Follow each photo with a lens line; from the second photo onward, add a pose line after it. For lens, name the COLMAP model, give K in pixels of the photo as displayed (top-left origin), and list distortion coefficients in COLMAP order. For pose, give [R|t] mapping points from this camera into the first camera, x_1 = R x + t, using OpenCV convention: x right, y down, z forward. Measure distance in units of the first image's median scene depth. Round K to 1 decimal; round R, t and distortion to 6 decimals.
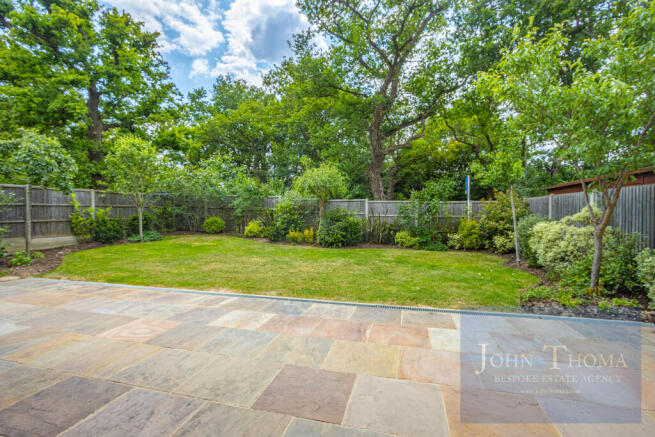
lens RADIAL K [[306.0, 0, 326.1], [0, 306.0, 221.2], [0, 0, 1]] dist [-0.019926, 0.000051]
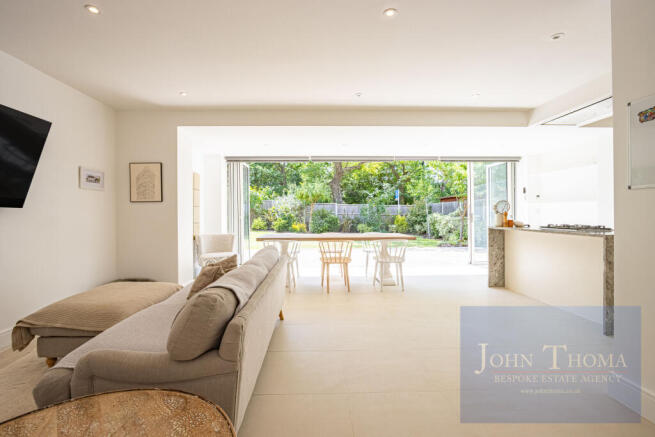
lens RADIAL K [[306.0, 0, 323.6], [0, 306.0, 213.3], [0, 0, 1]] dist [-0.019926, 0.000051]
pose [[0.958196, -0.001503, 0.286108, -0.401378], [0.010904, 0.999452, -0.031268, 0.026599], [-0.285904, 0.033080, 0.957687, -0.476505]]
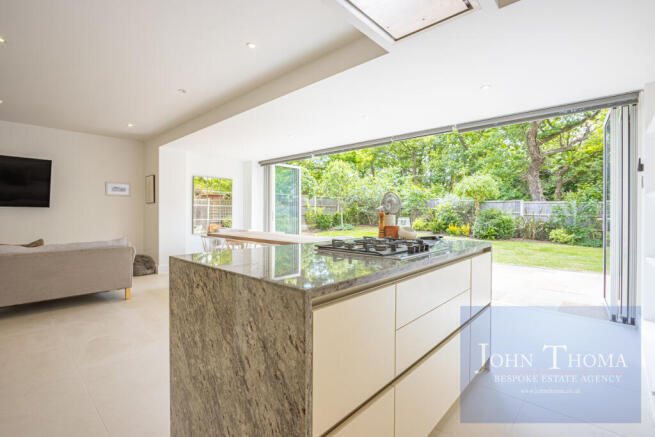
lens RADIAL K [[306.0, 0, 322.4], [0, 306.0, 213.8], [0, 0, 1]] dist [-0.019926, 0.000051]
pose [[0.877209, 0.010267, -0.479999, 0.027430], [-0.023732, 0.999476, -0.021993, 0.022542], [0.479522, 0.030684, 0.876993, -0.379144]]
